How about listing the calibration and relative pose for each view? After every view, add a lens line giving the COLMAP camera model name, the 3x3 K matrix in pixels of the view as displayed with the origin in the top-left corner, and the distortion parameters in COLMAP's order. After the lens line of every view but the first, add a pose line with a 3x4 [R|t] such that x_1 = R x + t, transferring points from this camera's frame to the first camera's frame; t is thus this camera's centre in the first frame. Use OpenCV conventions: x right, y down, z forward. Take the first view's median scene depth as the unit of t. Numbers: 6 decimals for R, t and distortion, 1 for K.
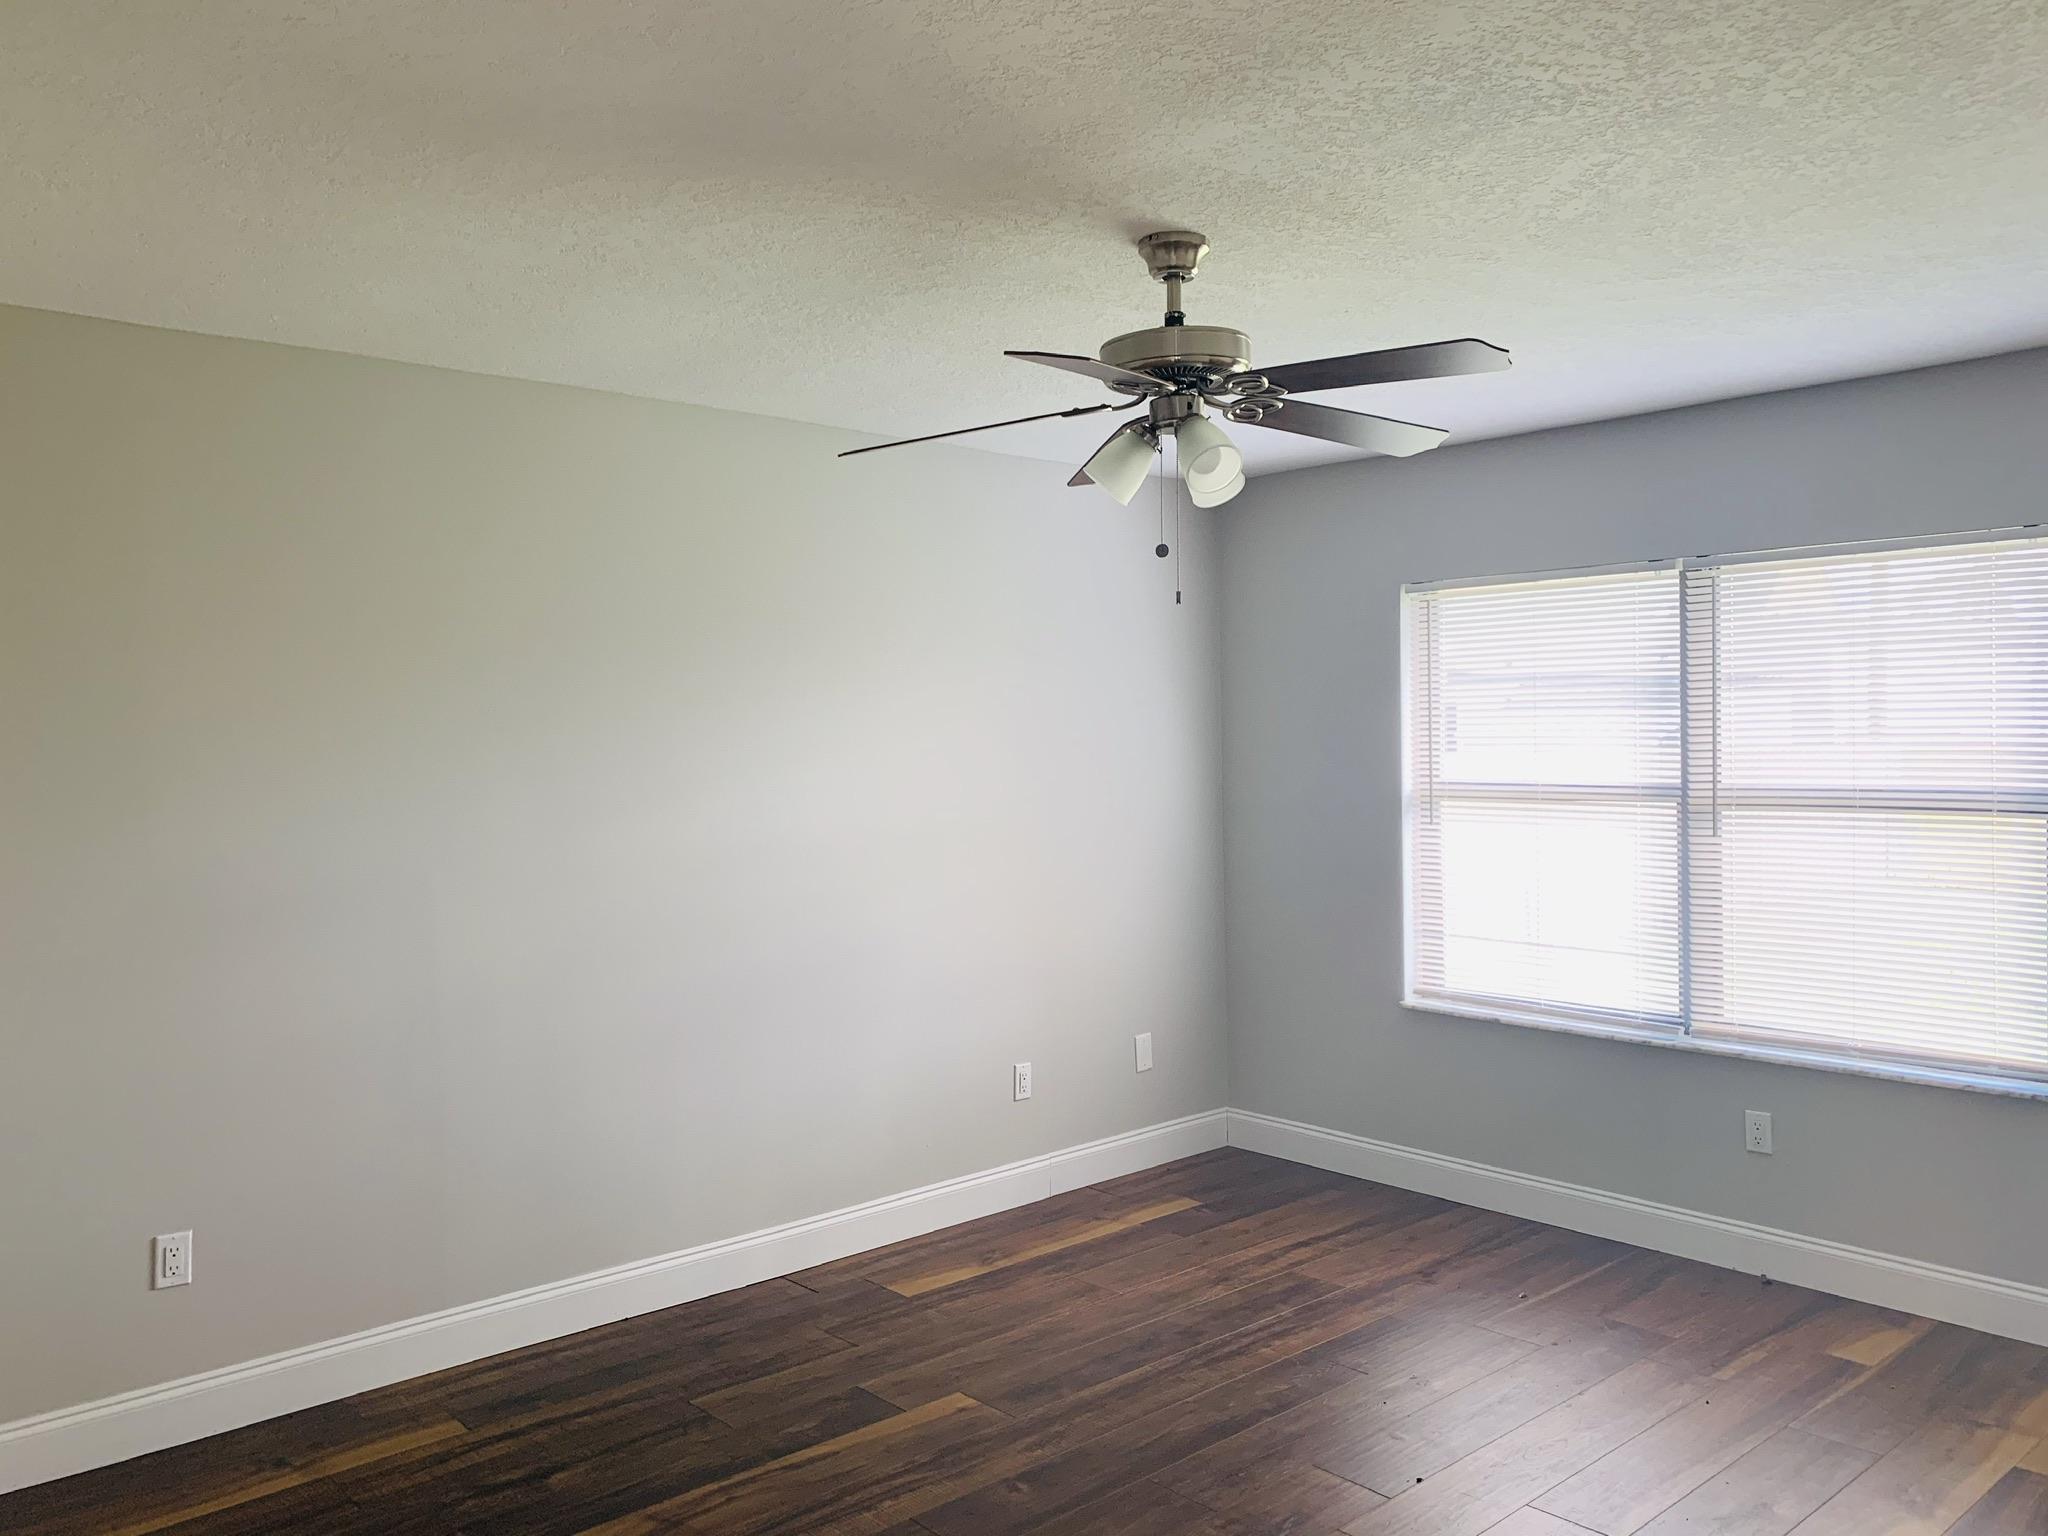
lens RADIAL K [[1561.1, 0, 1012.9], [0, 1561.1, 752.1], [0, 0, 1]] dist [0.026572, -0.040886]
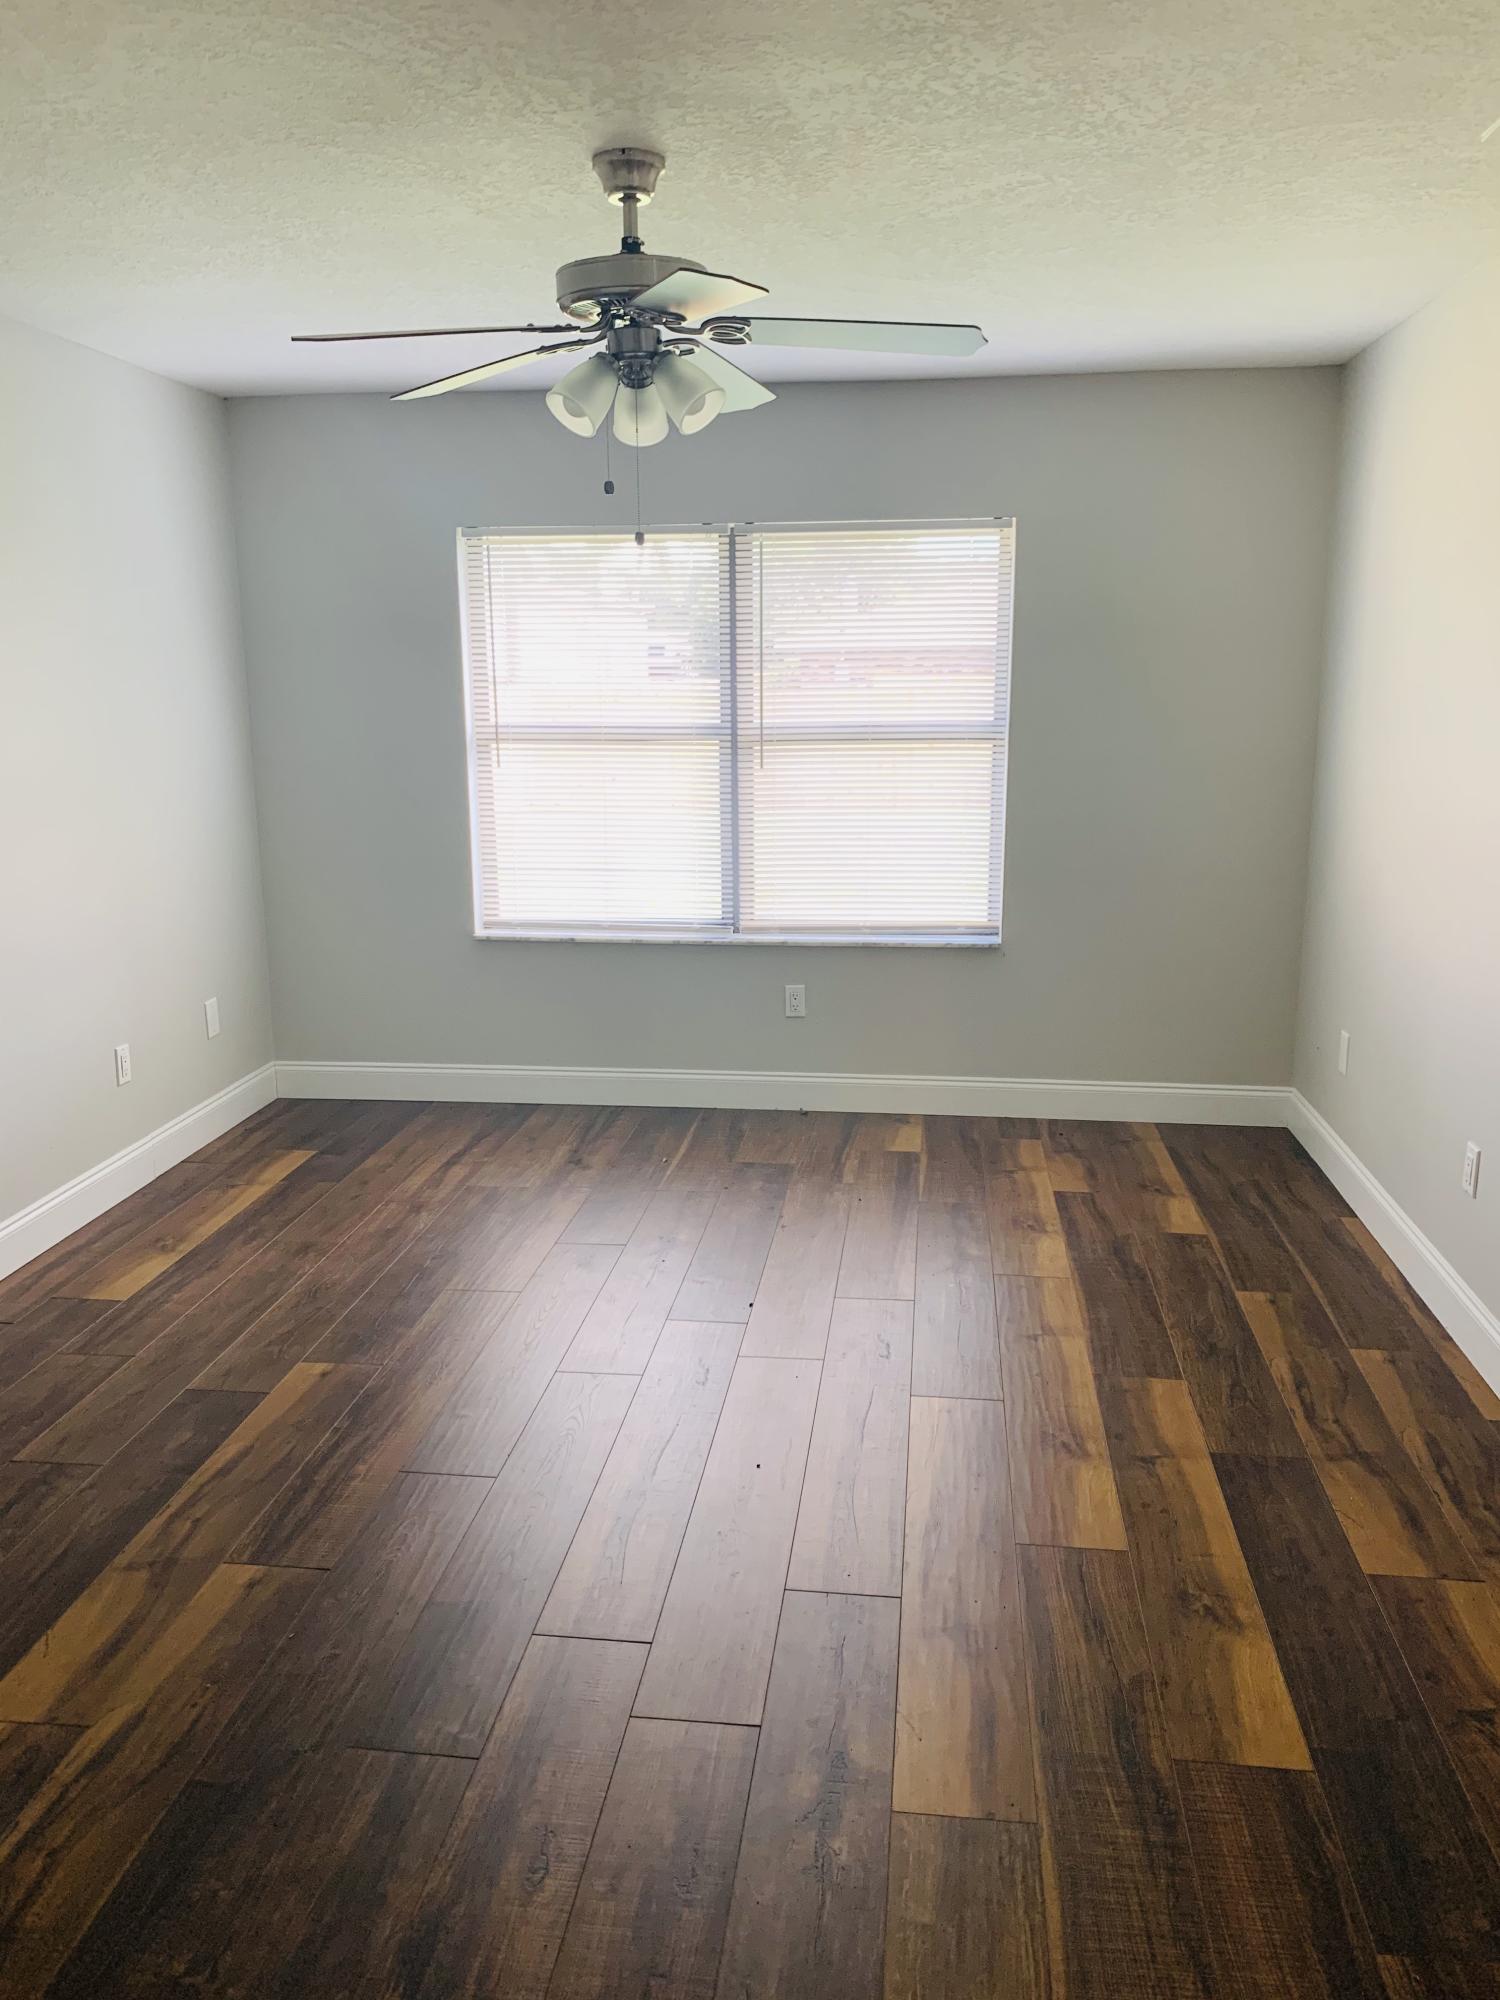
lens RADIAL K [[1524.5, 0, 731.9], [0, 1524.5, 1002.1], [0, 0, 1]] dist [0.026572, -0.040886]
pose [[0.749569, -0.135192, 0.647973, -0.349411], [0.005716, 0.980206, 0.197896, -0.001073], [-0.661901, -0.144633, 0.735505, 0.121555]]
